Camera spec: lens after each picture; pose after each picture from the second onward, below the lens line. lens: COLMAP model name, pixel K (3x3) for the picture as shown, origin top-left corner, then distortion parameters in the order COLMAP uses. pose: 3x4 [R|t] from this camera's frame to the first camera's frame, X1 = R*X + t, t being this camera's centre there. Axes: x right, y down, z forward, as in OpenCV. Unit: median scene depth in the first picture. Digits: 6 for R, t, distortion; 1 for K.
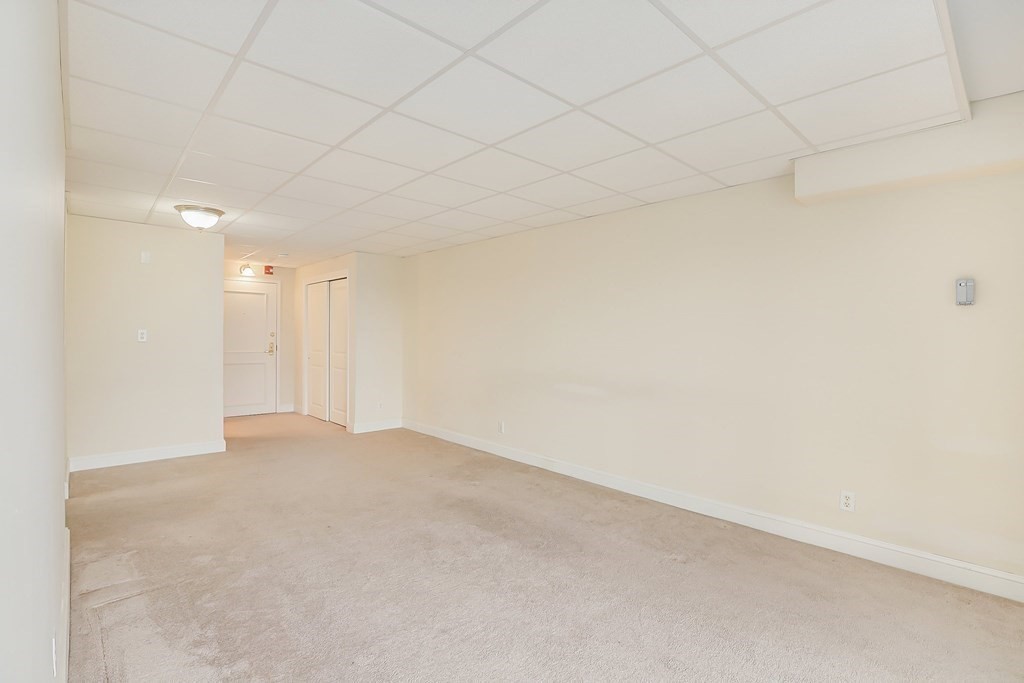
lens RADIAL K [[475.9, 0, 514.8], [0, 475.9, 339.7], [0, 0, 1]] dist [-0.031475, 0.005735]
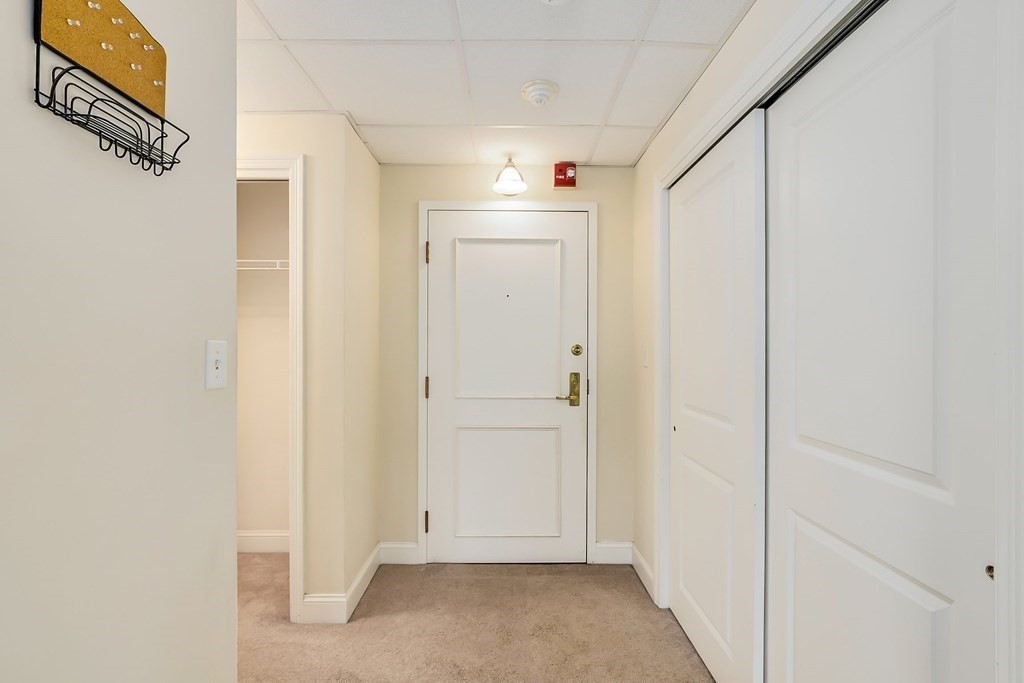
lens RADIAL K [[475.9, 0, 513.4], [0, 475.9, 345.9], [0, 0, 1]] dist [-0.031475, 0.005735]
pose [[0.743815, -0.003062, -0.668378, -0.319025], [-0.008863, 0.999856, -0.014443, -0.009303], [0.668326, 0.016667, 0.743681, 0.730614]]
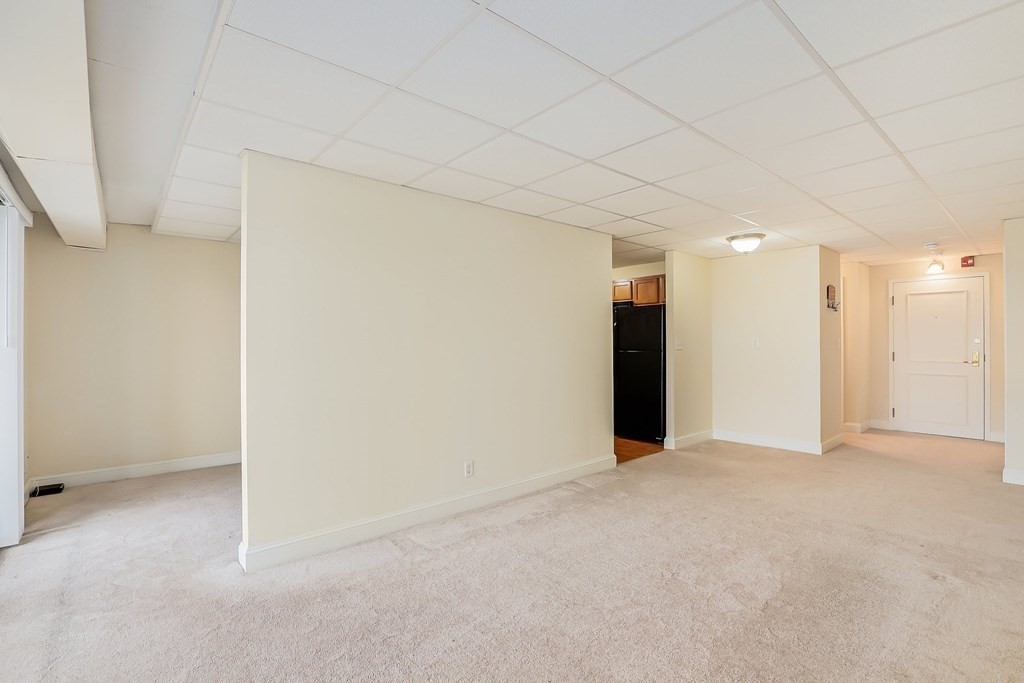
lens RADIAL K [[475.9, 0, 520.3], [0, 475.9, 340.9], [0, 0, 1]] dist [-0.031475, 0.005735]
pose [[-0.009619, -0.005094, -0.999941, 0.297126], [-0.007310, 0.999961, -0.005024, -0.001252], [0.999927, 0.007262, -0.009656, 0.245947]]
